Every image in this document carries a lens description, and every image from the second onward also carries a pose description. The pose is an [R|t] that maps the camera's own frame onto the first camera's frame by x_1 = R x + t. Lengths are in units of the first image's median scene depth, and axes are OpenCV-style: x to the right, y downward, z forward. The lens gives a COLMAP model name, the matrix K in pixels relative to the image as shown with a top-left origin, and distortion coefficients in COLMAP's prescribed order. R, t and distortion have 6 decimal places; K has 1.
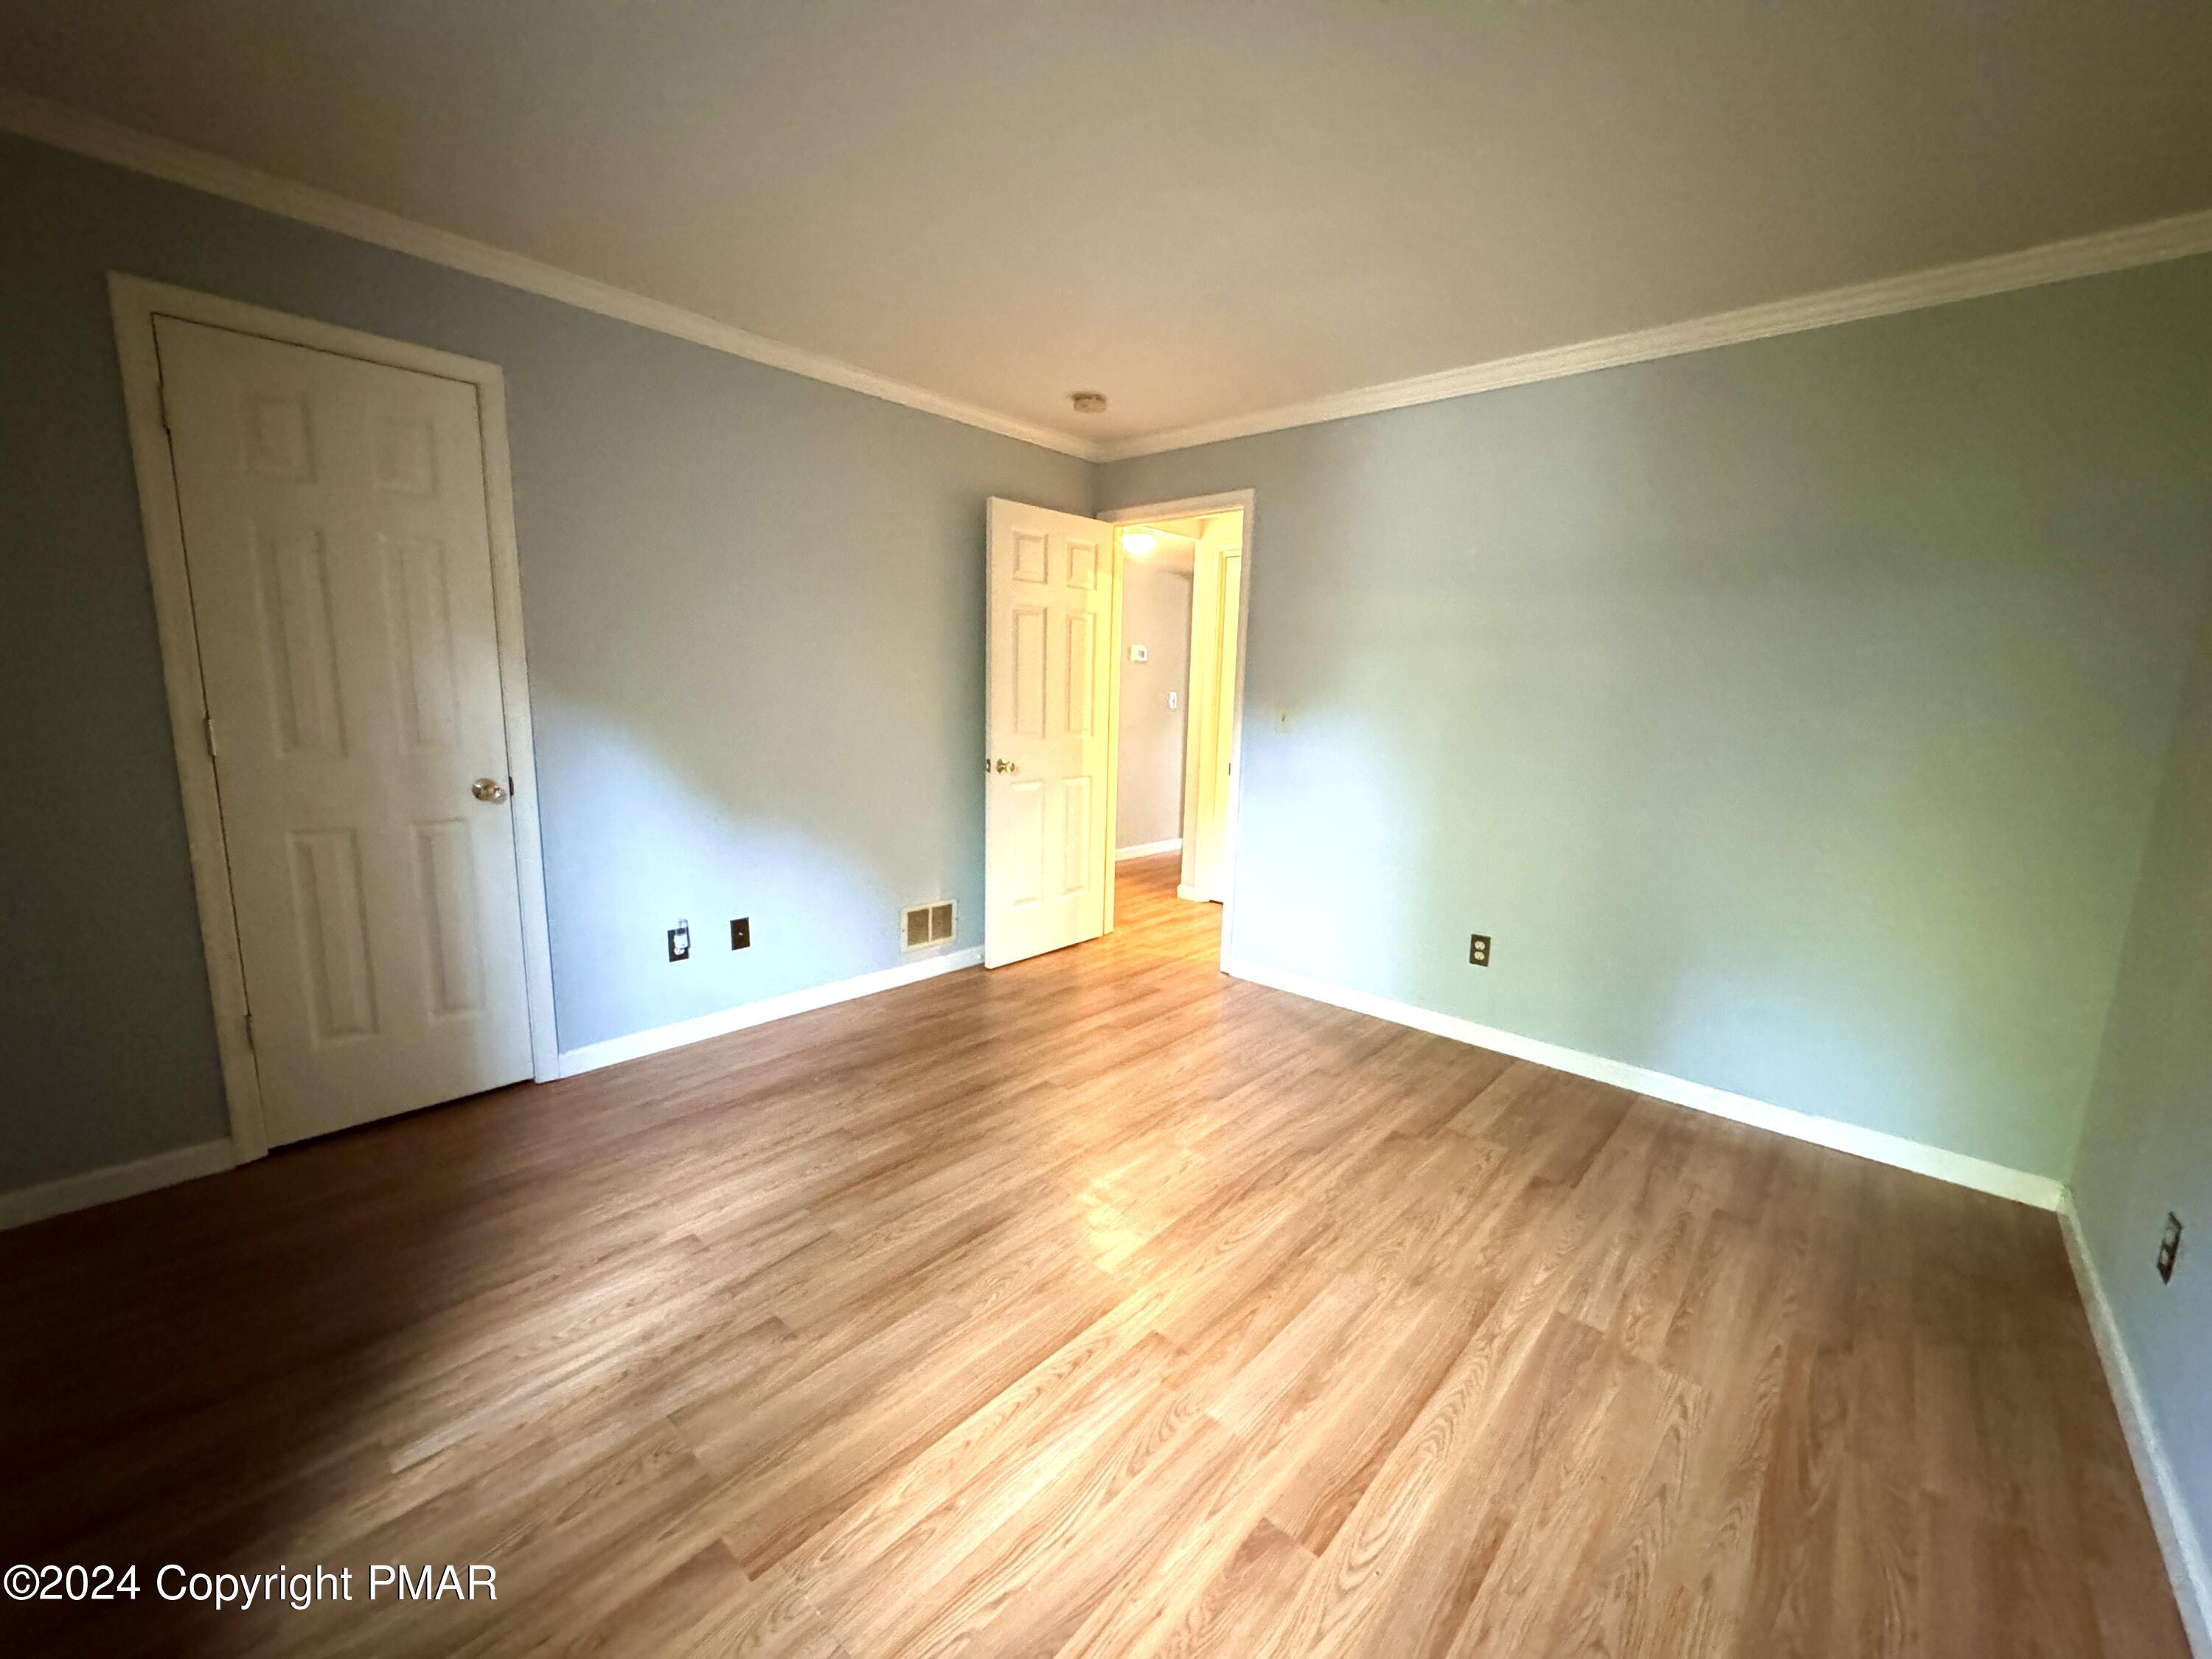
lens RADIAL K [[882.0, 0, 1106.0], [0, 882.0, 829.5], [0, 0, 1]] dist [-0.002349, -0.000112]
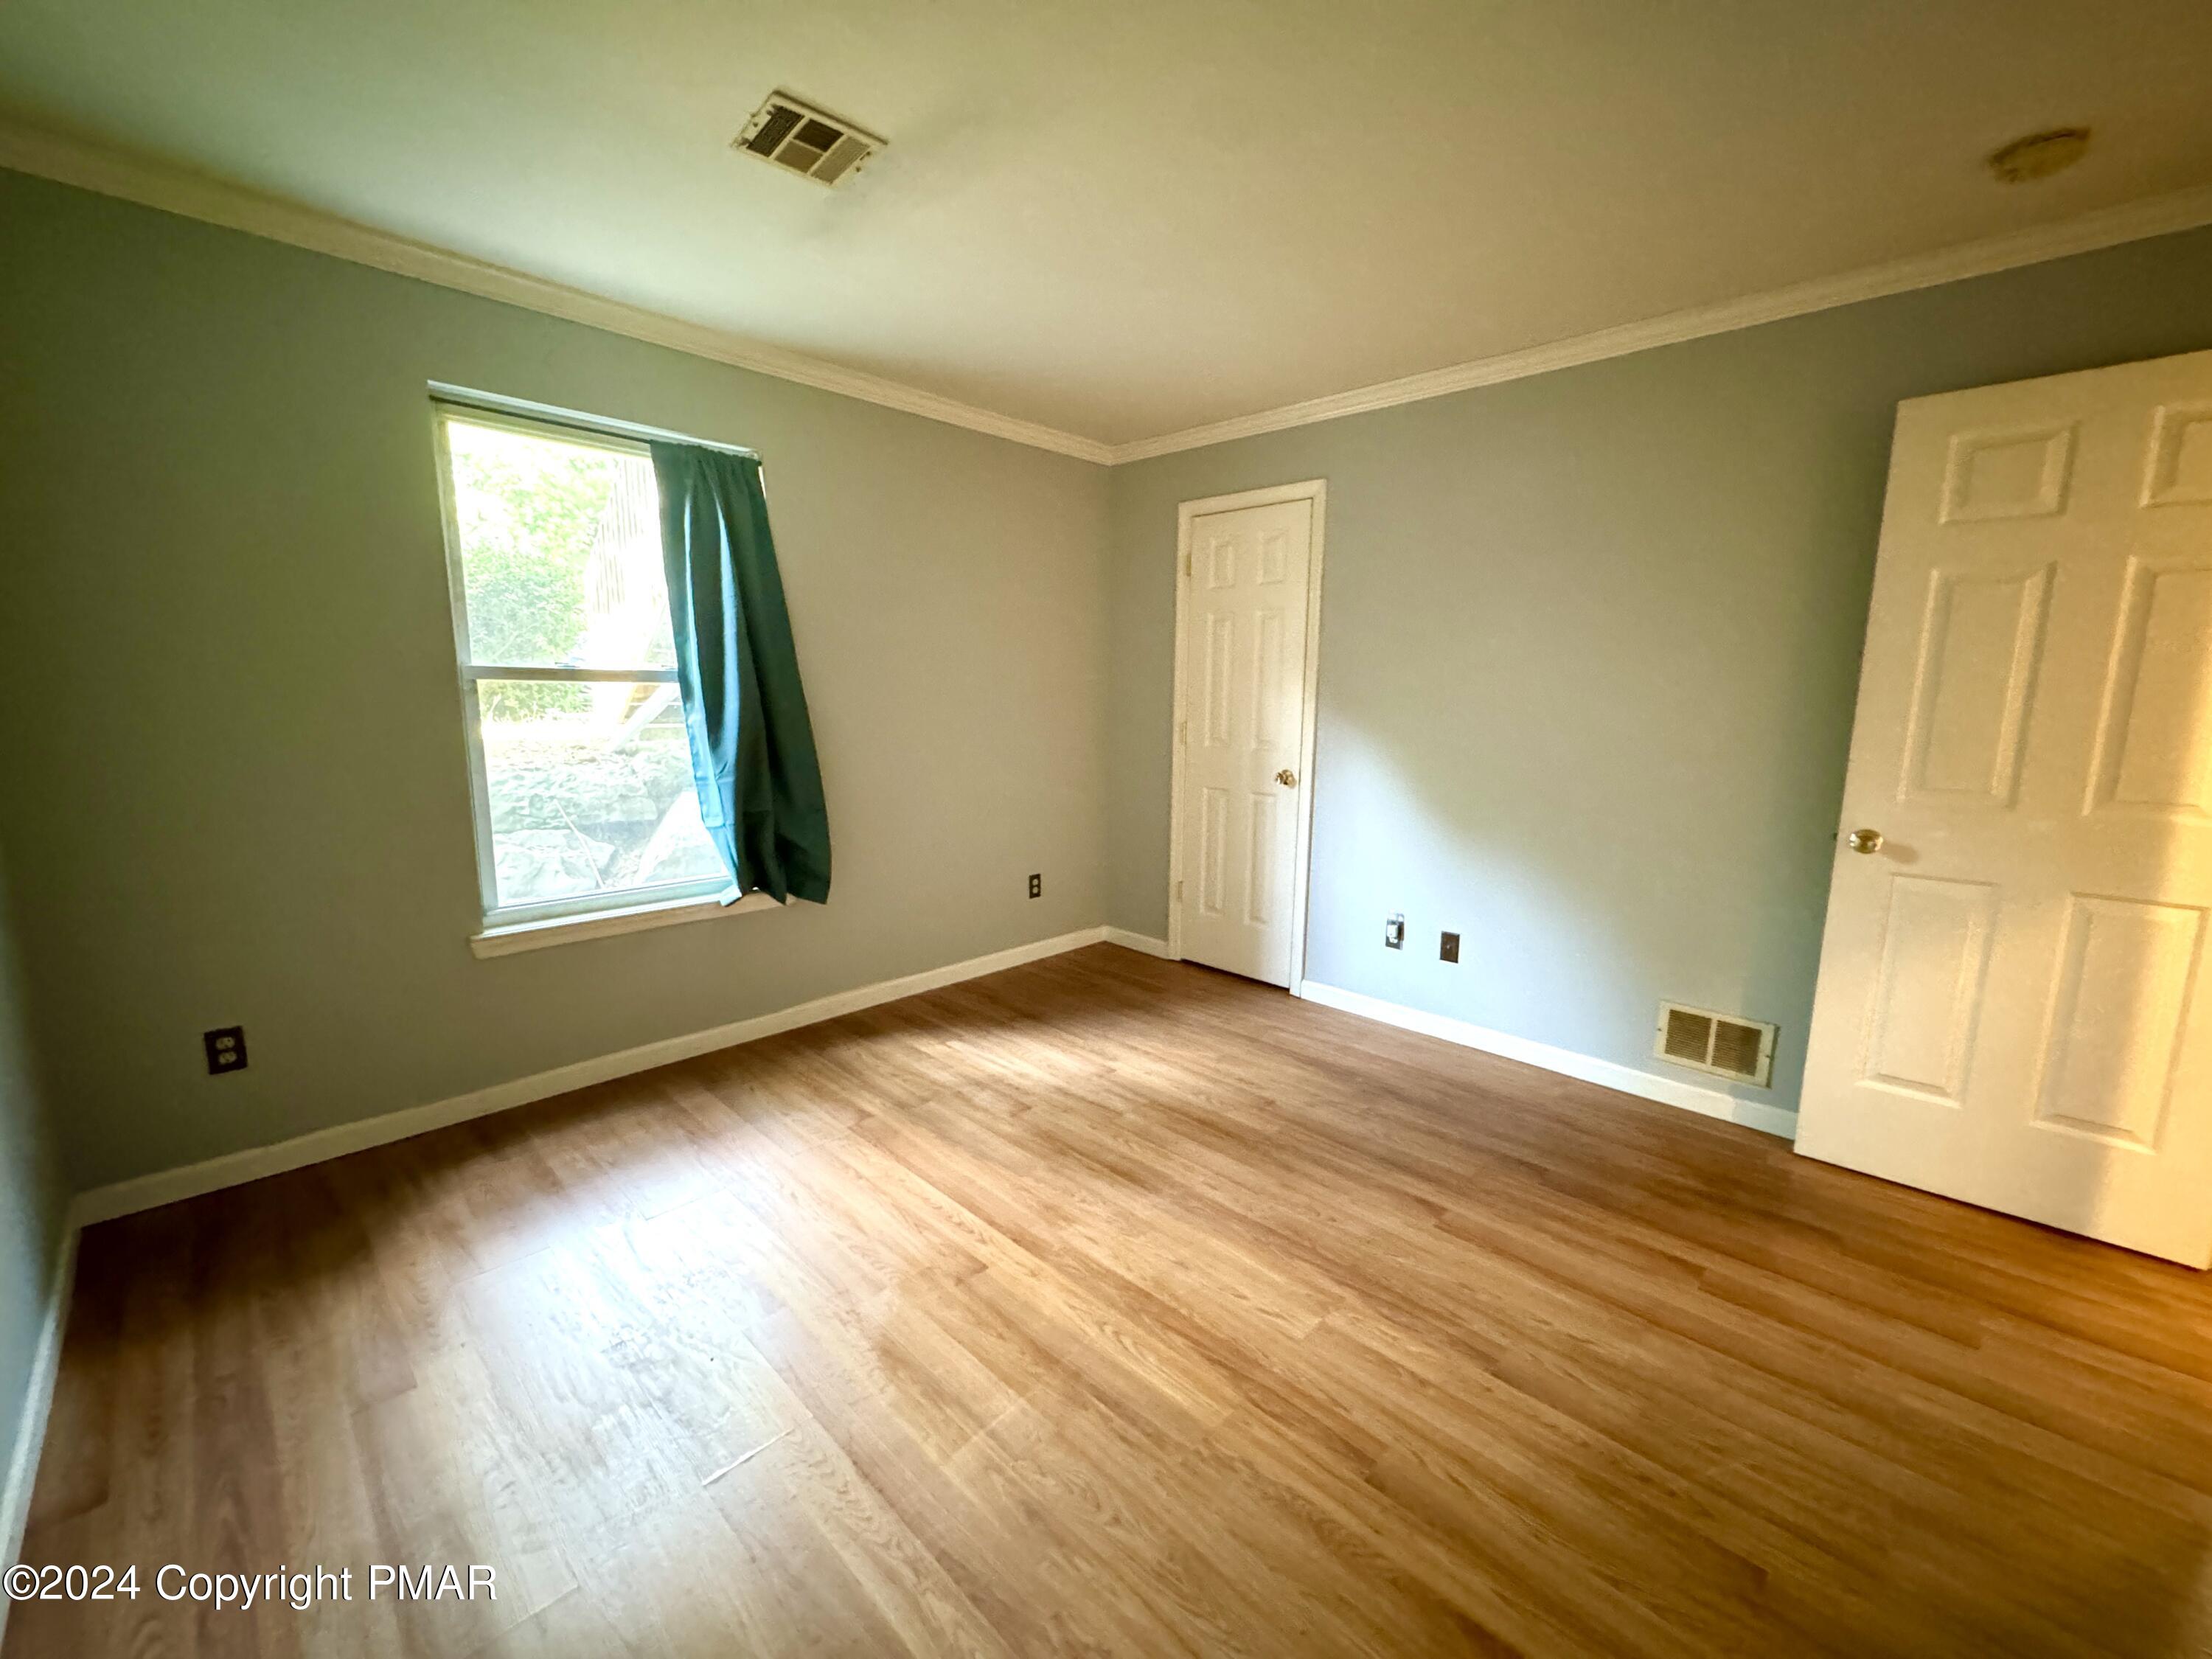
lens RADIAL K [[882.0, 0, 1106.0], [0, 882.0, 829.5], [0, 0, 1]] dist [-0.002349, -0.000112]
pose [[-0.036486, 0.129033, -0.990969, 0.798218], [-0.176430, 0.975221, 0.133478, -0.109507], [0.983637, 0.179707, -0.012817, 0.780526]]
